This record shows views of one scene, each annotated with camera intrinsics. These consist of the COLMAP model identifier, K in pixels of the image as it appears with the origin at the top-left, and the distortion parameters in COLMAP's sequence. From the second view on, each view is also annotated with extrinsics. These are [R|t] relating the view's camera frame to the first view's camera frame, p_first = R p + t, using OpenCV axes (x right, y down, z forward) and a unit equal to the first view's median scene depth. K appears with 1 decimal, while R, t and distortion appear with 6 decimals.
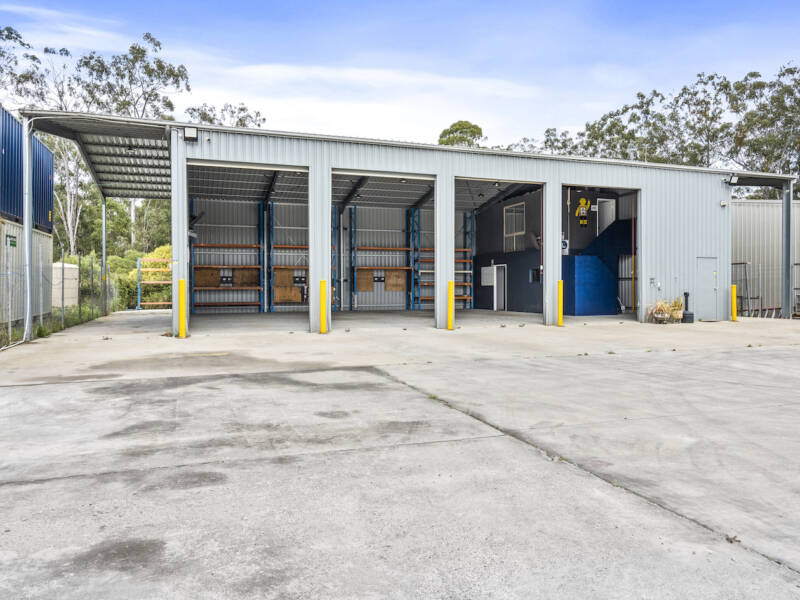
lens RADIAL K [[547.4, 0, 400.0], [0, 547.4, 300.0], [0, 0, 1]] dist [0.003587, 0.003950]
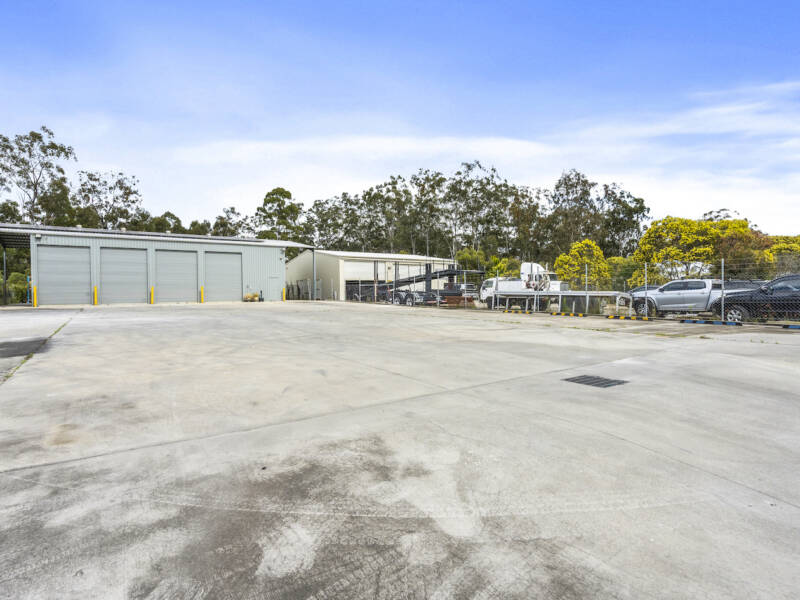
lens RADIAL K [[411.2, 0, 400.0], [0, 411.2, 300.0], [0, 0, 1]] dist [-0.001824, -0.001030]
pose [[0.966627, -0.013335, 0.255839, 0.156851], [0.014703, 0.999886, -0.003433, 0.011909], [-0.255765, 0.007080, 0.966713, -0.273881]]
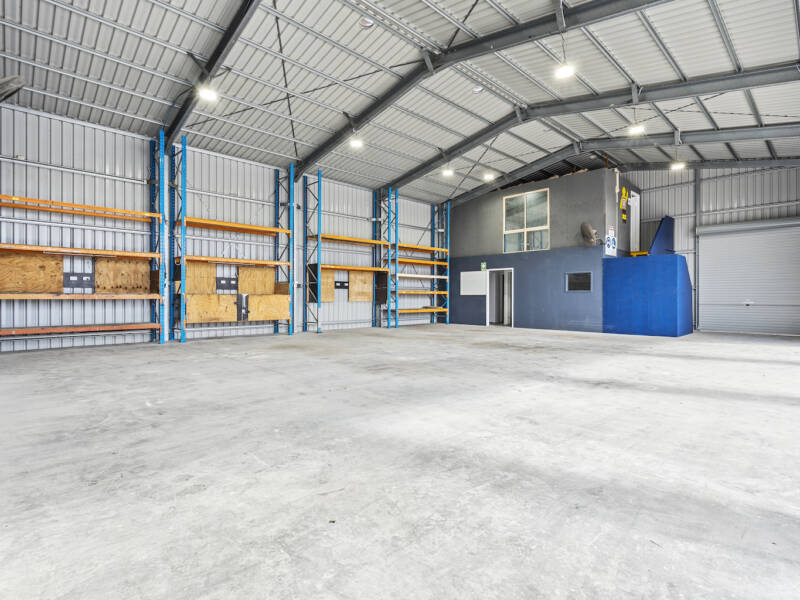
lens RADIAL K [[411.2, 0, 400.0], [0, 411.2, 300.0], [0, 0, 1]] dist [-0.001824, -0.001030]
pose [[0.912744, 0.000633, 0.408532, -0.193963], [0.005848, 0.999876, -0.014614, -0.010887], [-0.408491, 0.015728, 0.912627, 0.517719]]
